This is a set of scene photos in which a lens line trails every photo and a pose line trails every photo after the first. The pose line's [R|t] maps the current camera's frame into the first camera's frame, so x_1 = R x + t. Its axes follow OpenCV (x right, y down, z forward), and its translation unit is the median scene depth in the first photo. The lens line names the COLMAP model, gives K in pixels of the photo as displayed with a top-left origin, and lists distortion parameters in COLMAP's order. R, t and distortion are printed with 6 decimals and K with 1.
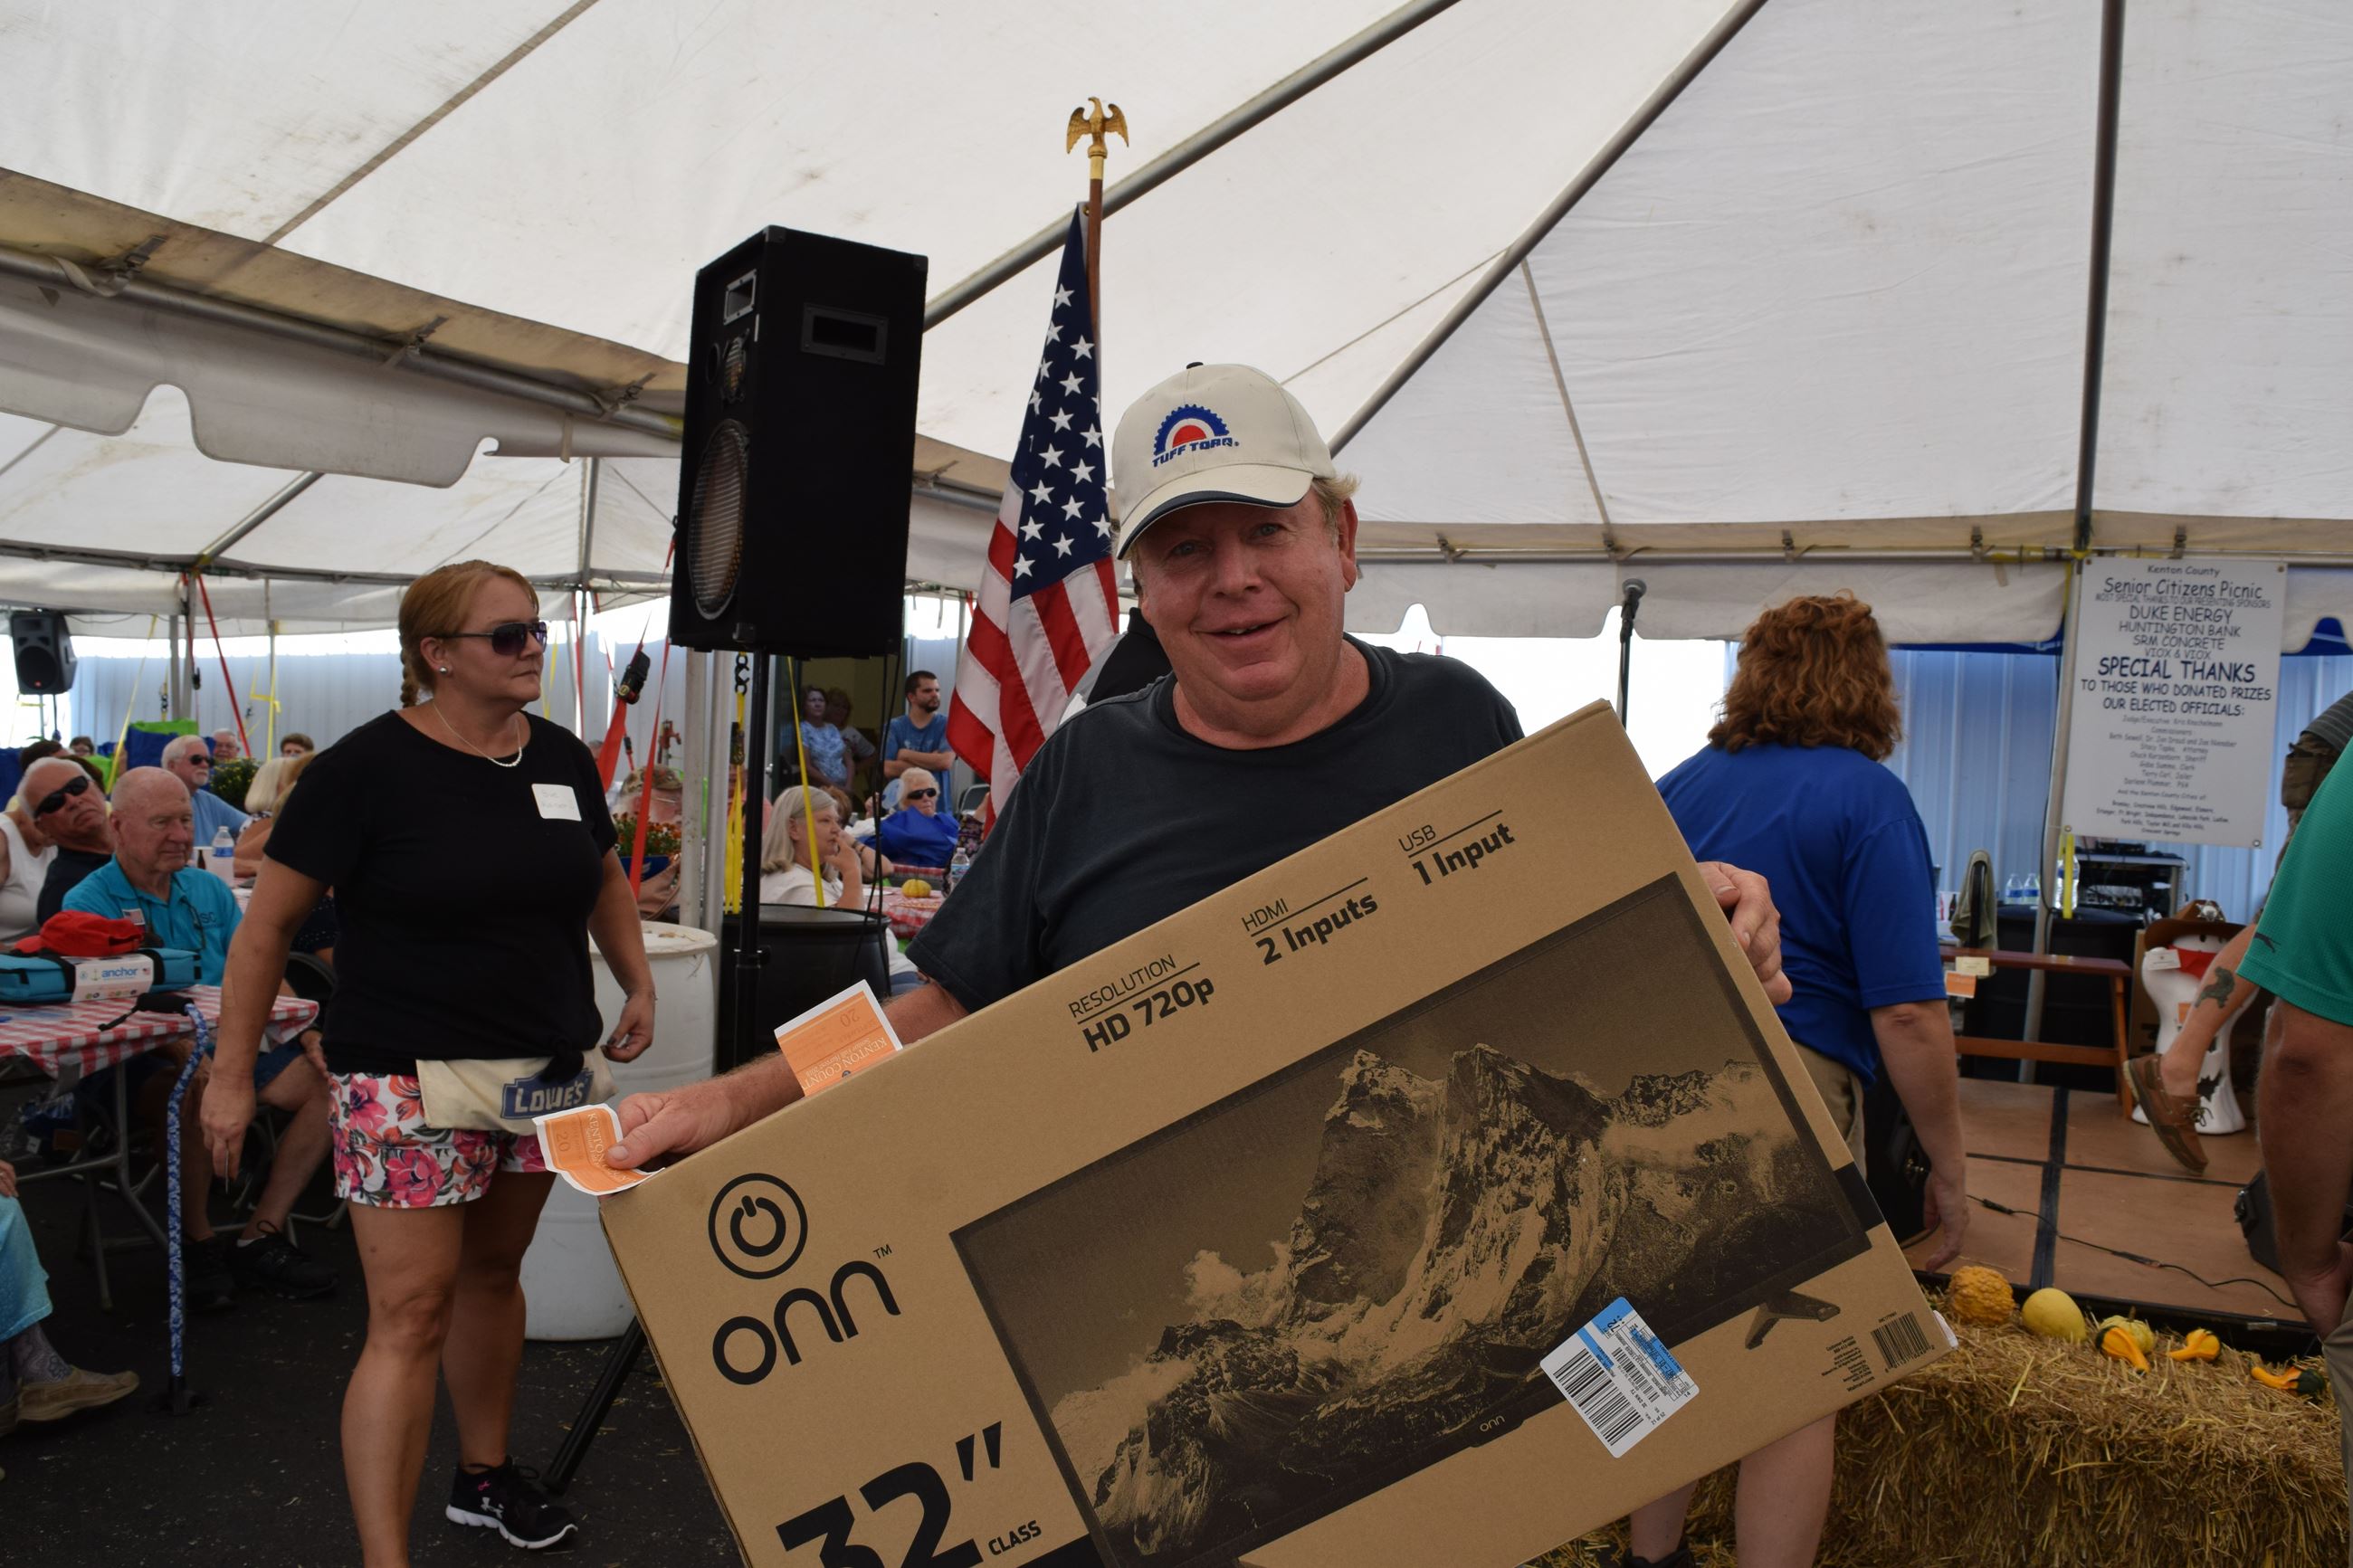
lens RADIAL K [[1890.1, 0, 1176.5], [0, 1890.1, 784.0], [0, 0, 1]] dist [-0.084737, 0.013128]
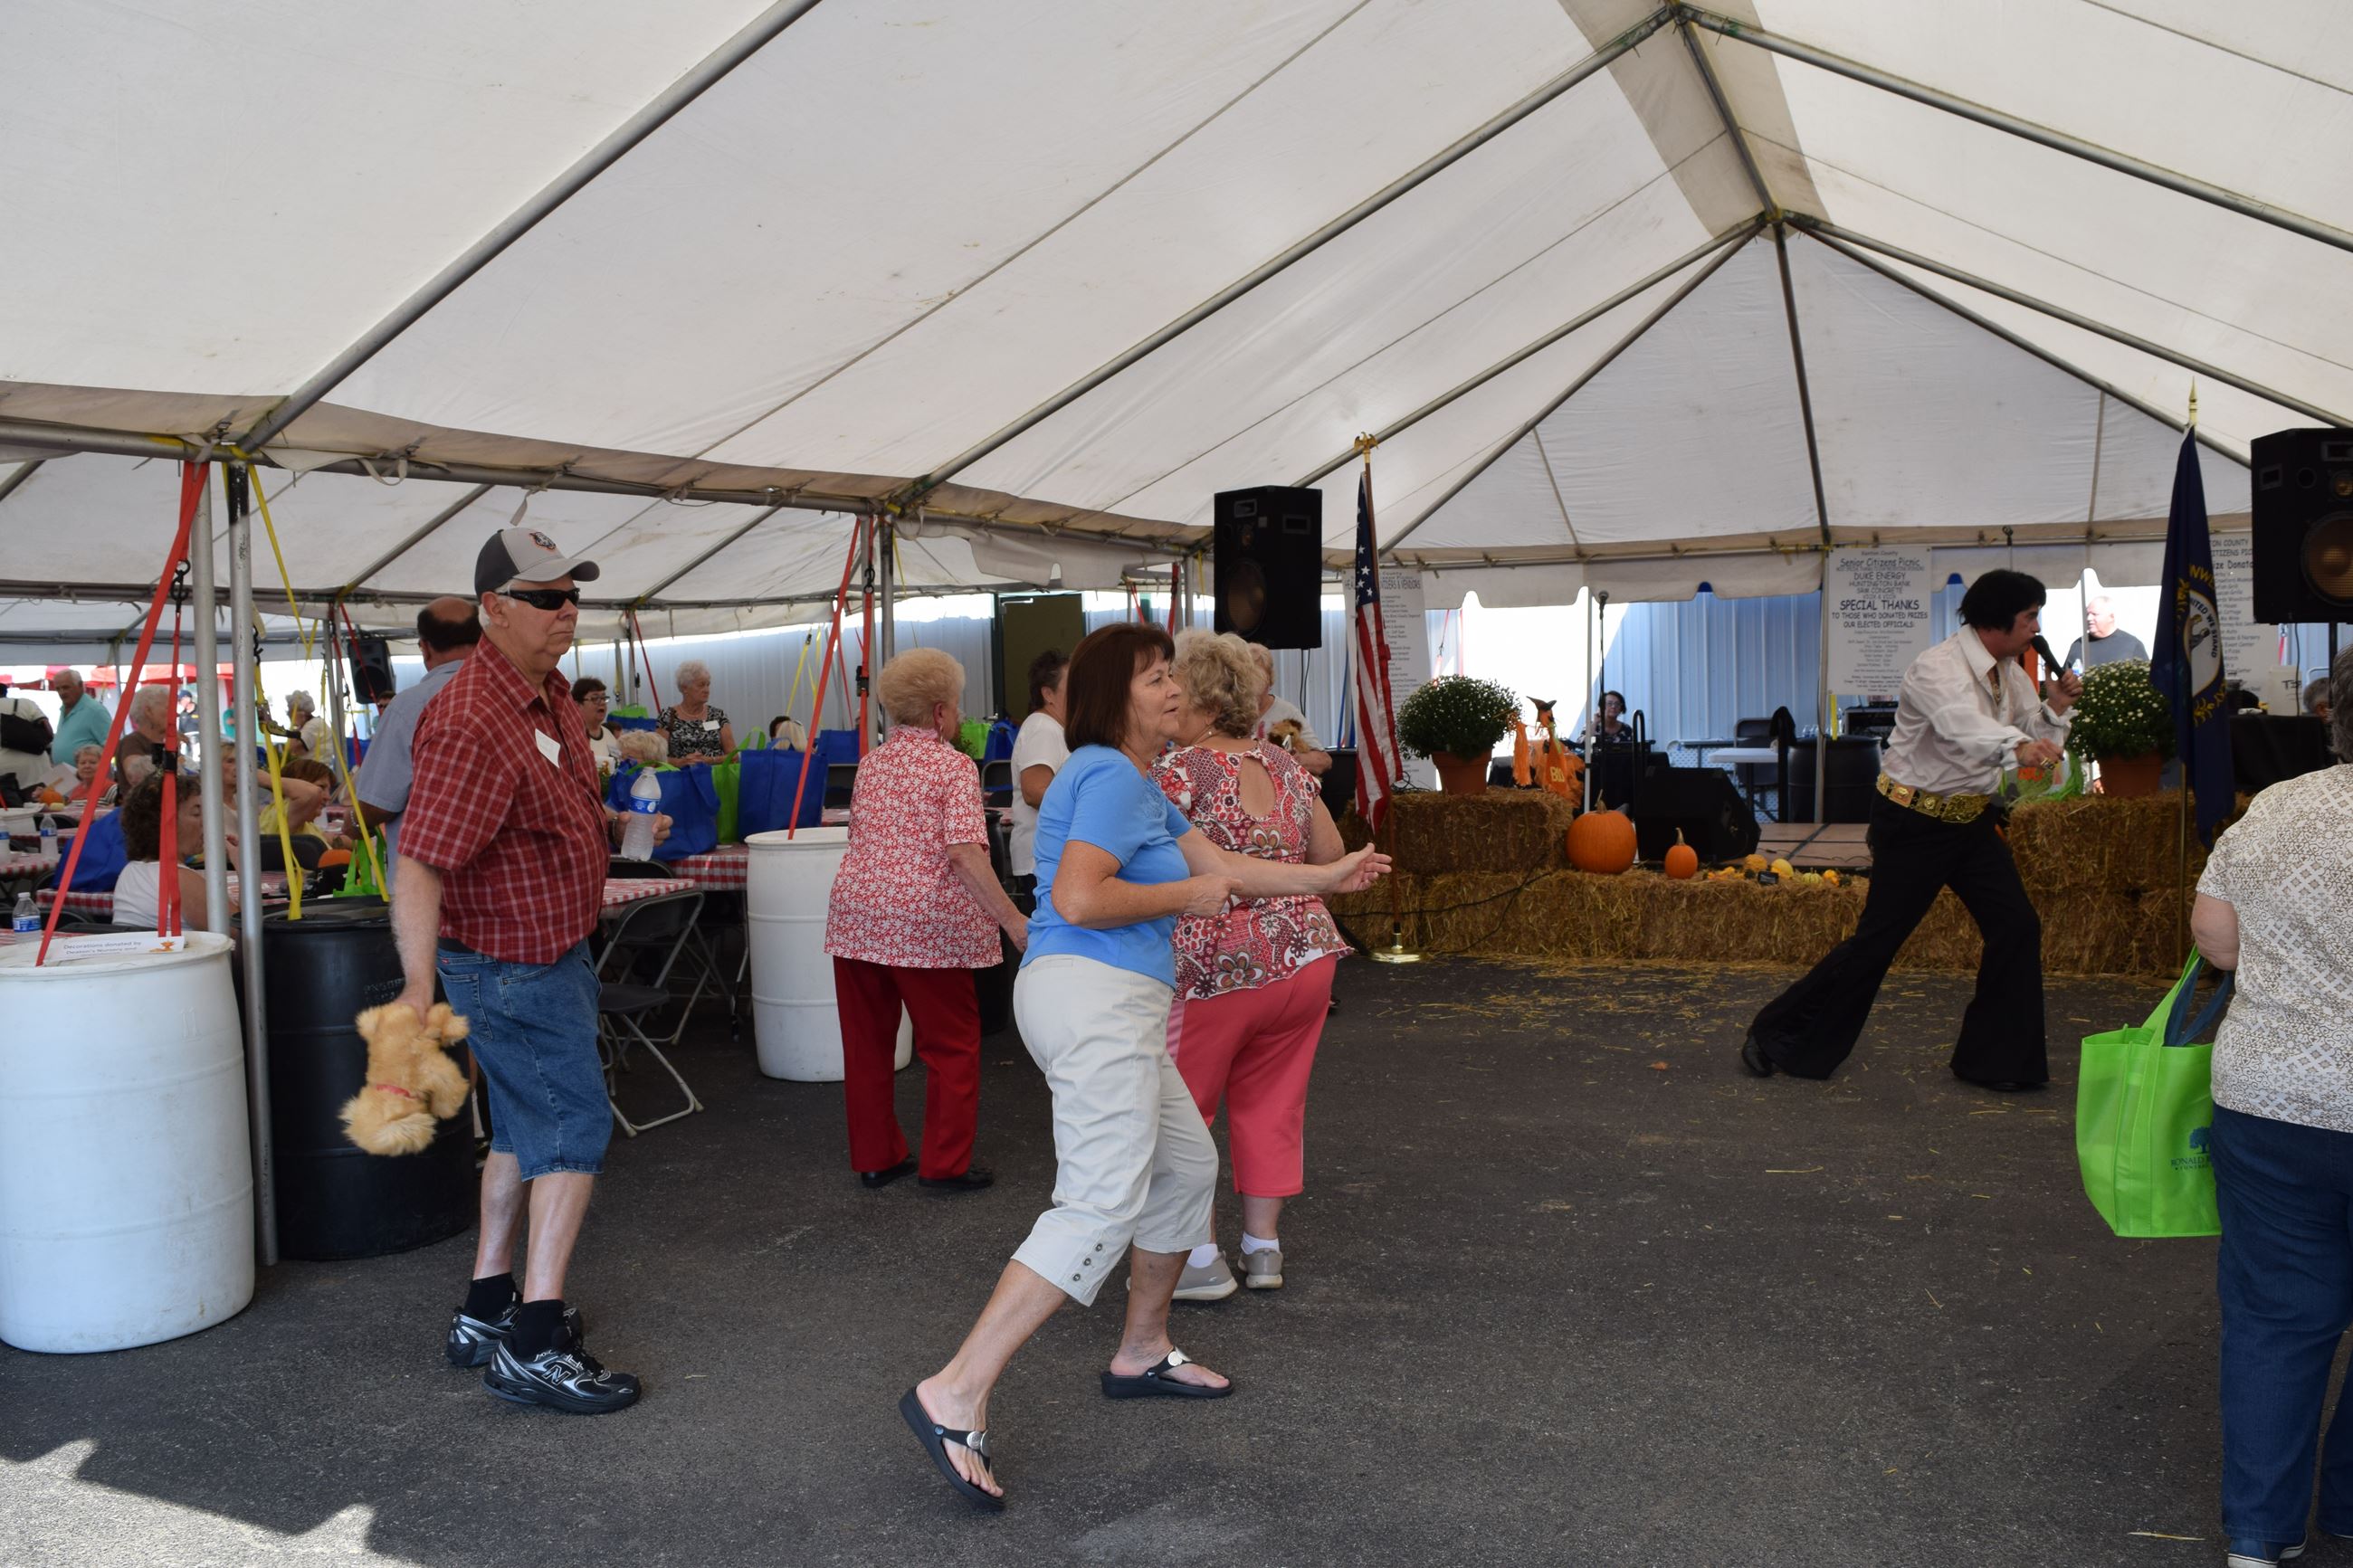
lens RADIAL K [[1912.9, 0, 1176.5], [0, 1912.9, 784.0], [0, 0, 1]] dist [-0.081286, 0.007870]
pose [[0.997100, -0.068400, 0.033363, -0.261622], [0.067343, 0.997221, 0.031857, 0.011526], [-0.035449, -0.029518, 0.998935, -0.933065]]
